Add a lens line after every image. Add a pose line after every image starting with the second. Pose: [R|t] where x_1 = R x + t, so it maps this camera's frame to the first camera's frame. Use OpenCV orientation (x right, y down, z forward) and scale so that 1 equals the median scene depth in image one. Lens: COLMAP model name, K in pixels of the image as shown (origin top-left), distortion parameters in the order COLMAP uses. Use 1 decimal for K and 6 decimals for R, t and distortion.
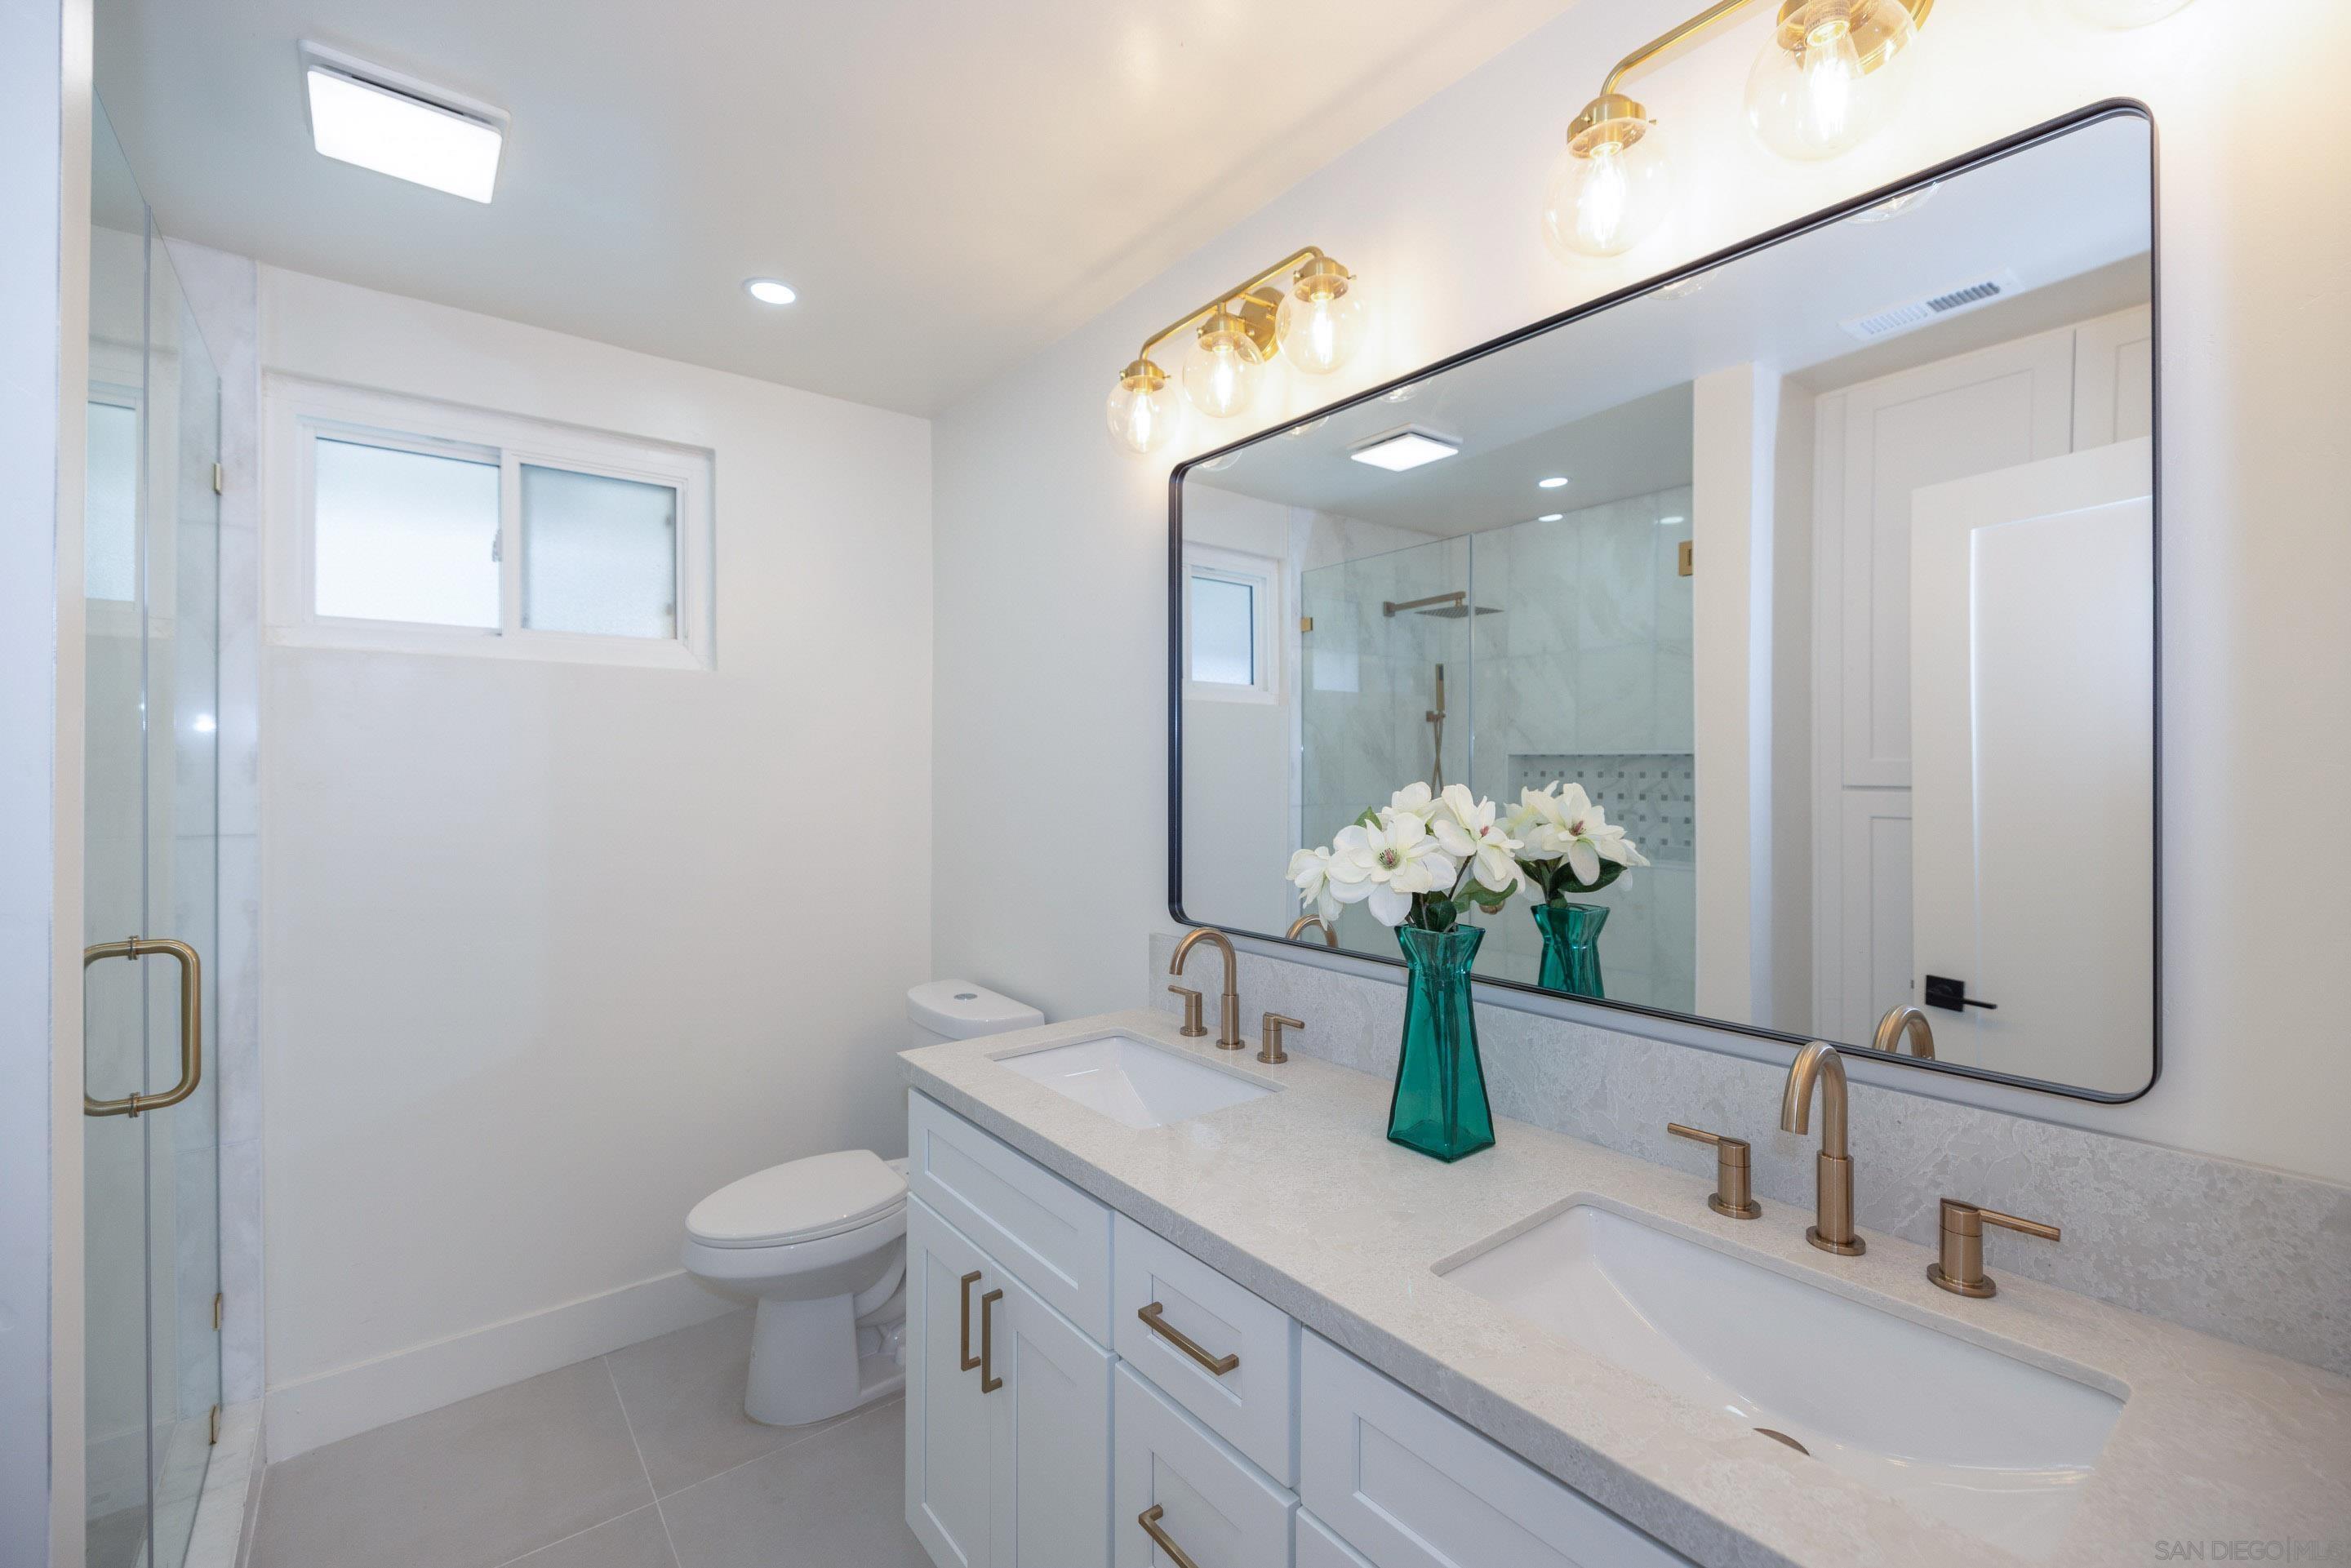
lens RADIAL K [[1058.1, 0, 1174.5], [0, 1058.1, 762.6], [0, 0, 1]] dist [-0.000015, -0.000173]
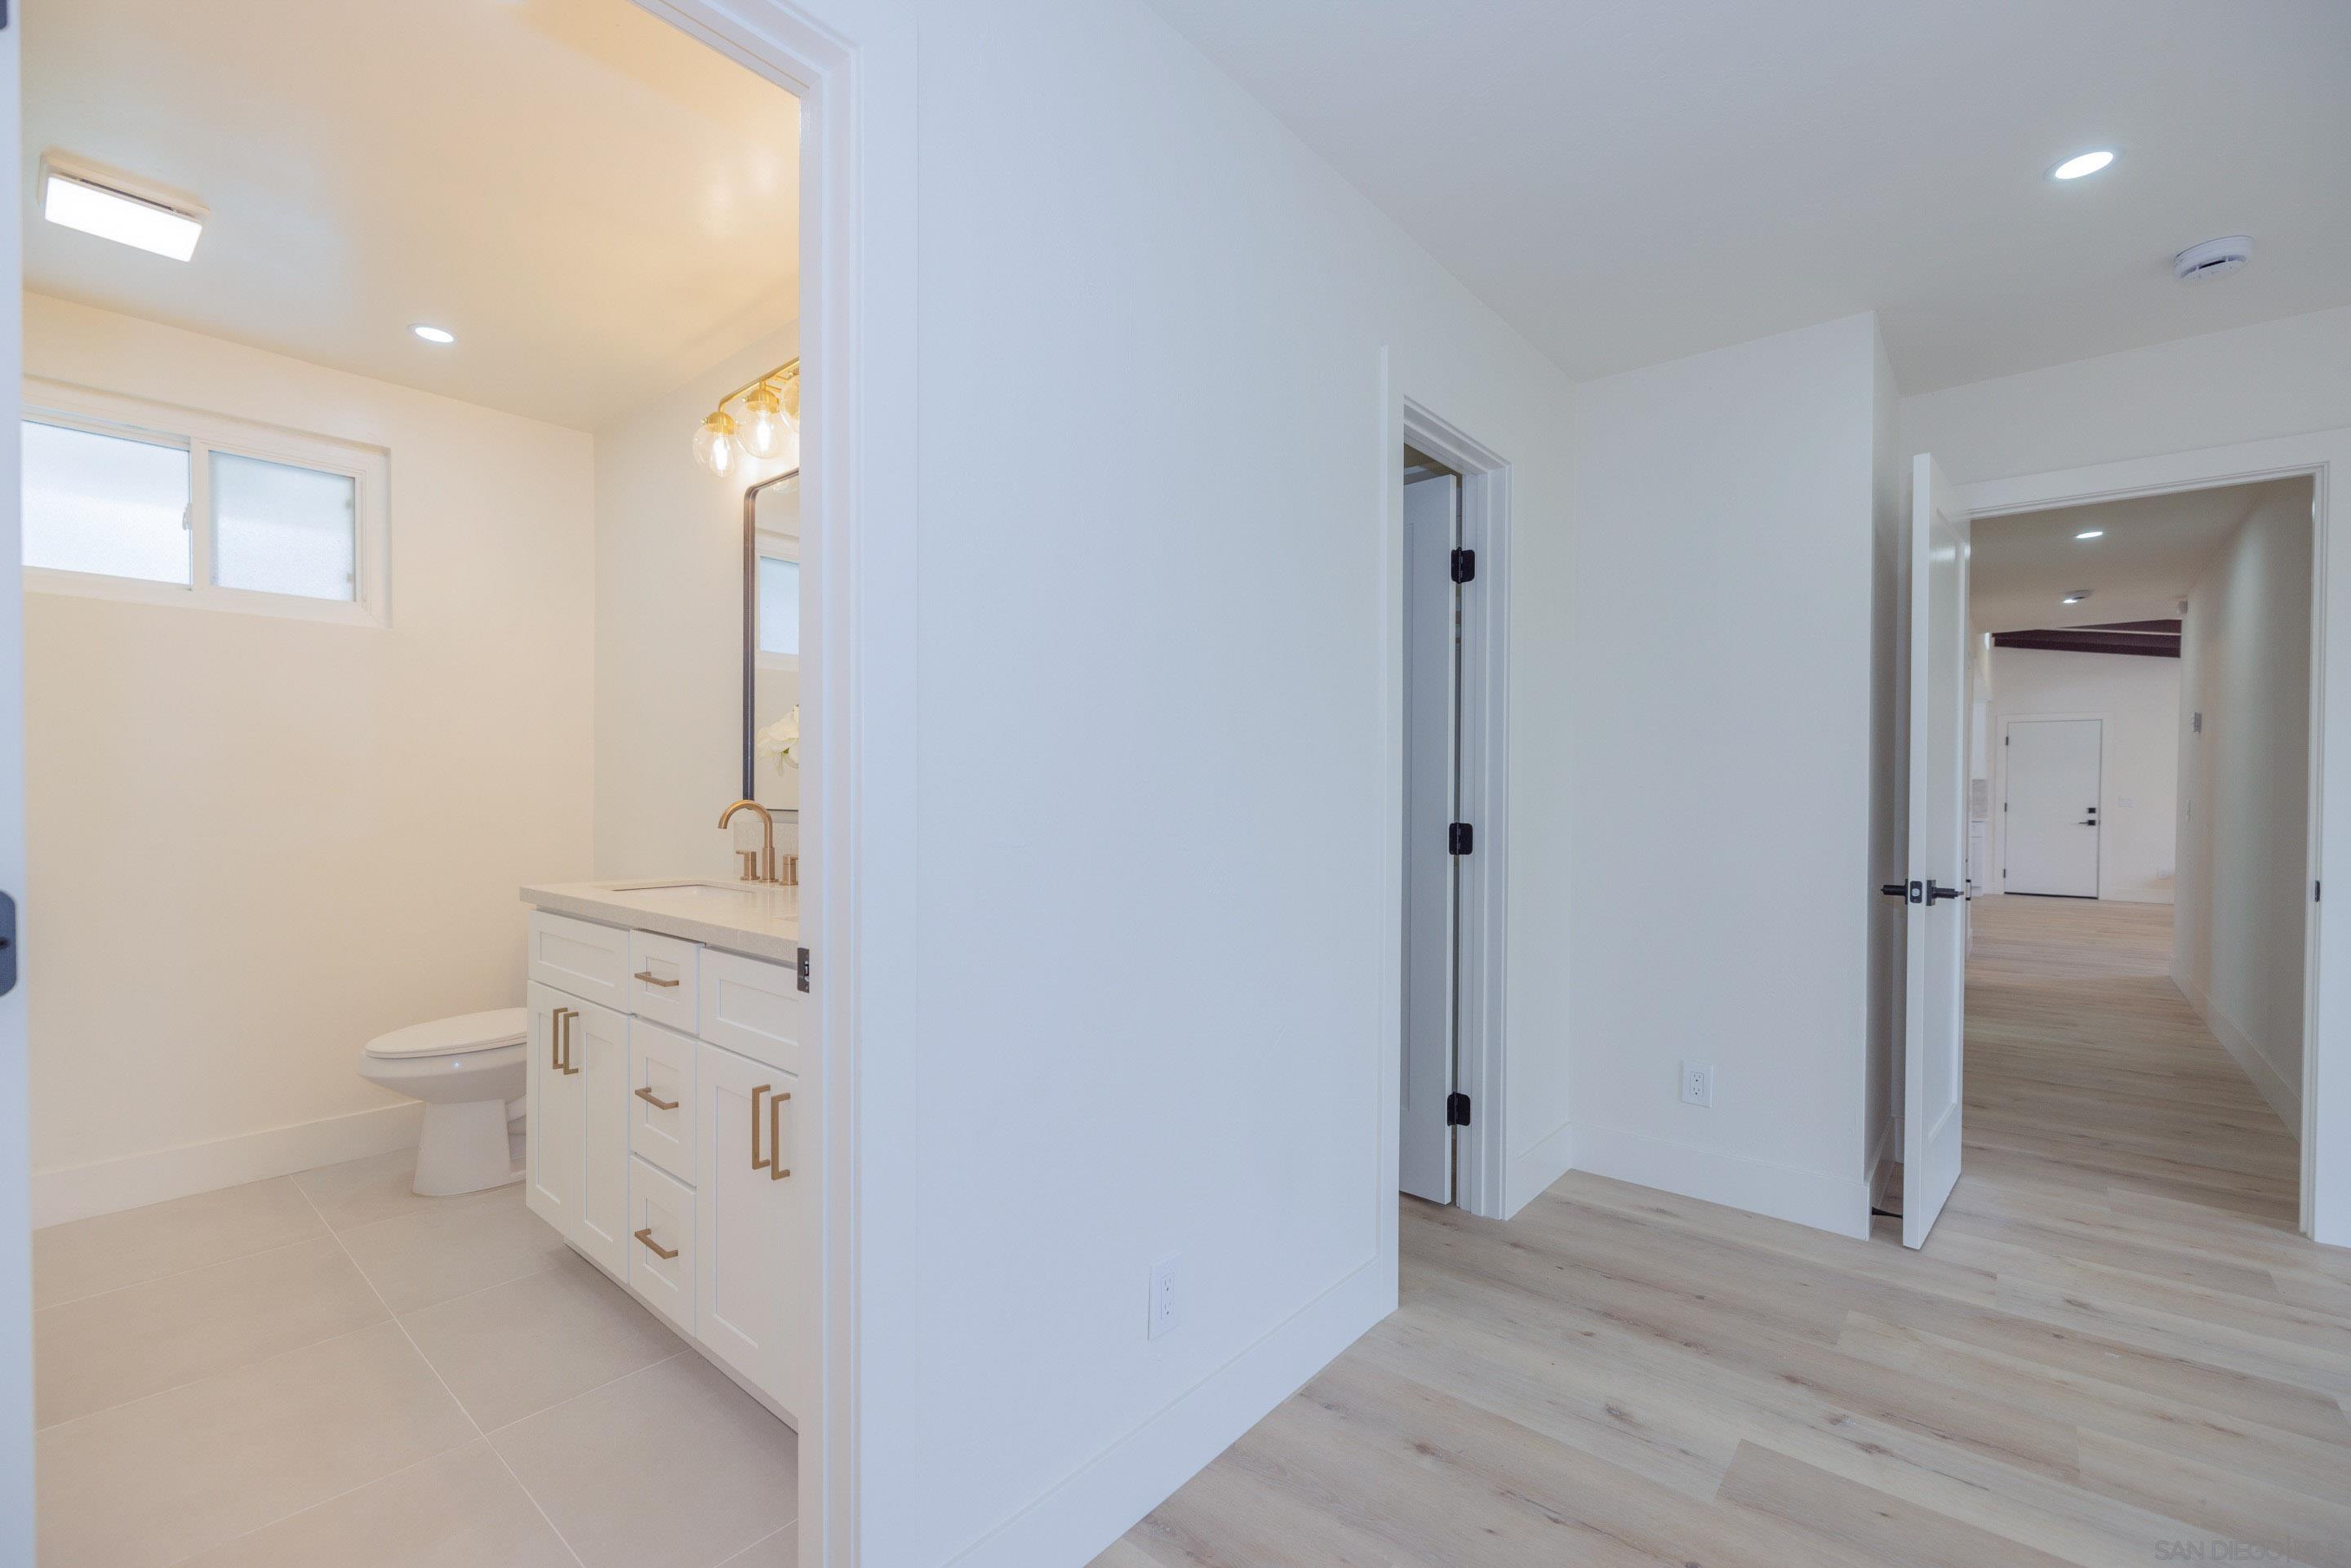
lens RADIAL K [[1058.1, 0, 1178.9], [0, 1058.1, 801.4], [0, 0, 1]] dist [-0.000015, -0.000173]
pose [[0.980234, 0.006585, 0.197731, 0.317708], [-0.009480, 0.999861, 0.013696, 0.126321], [-0.197614, -0.015300, 0.980161, -0.560937]]
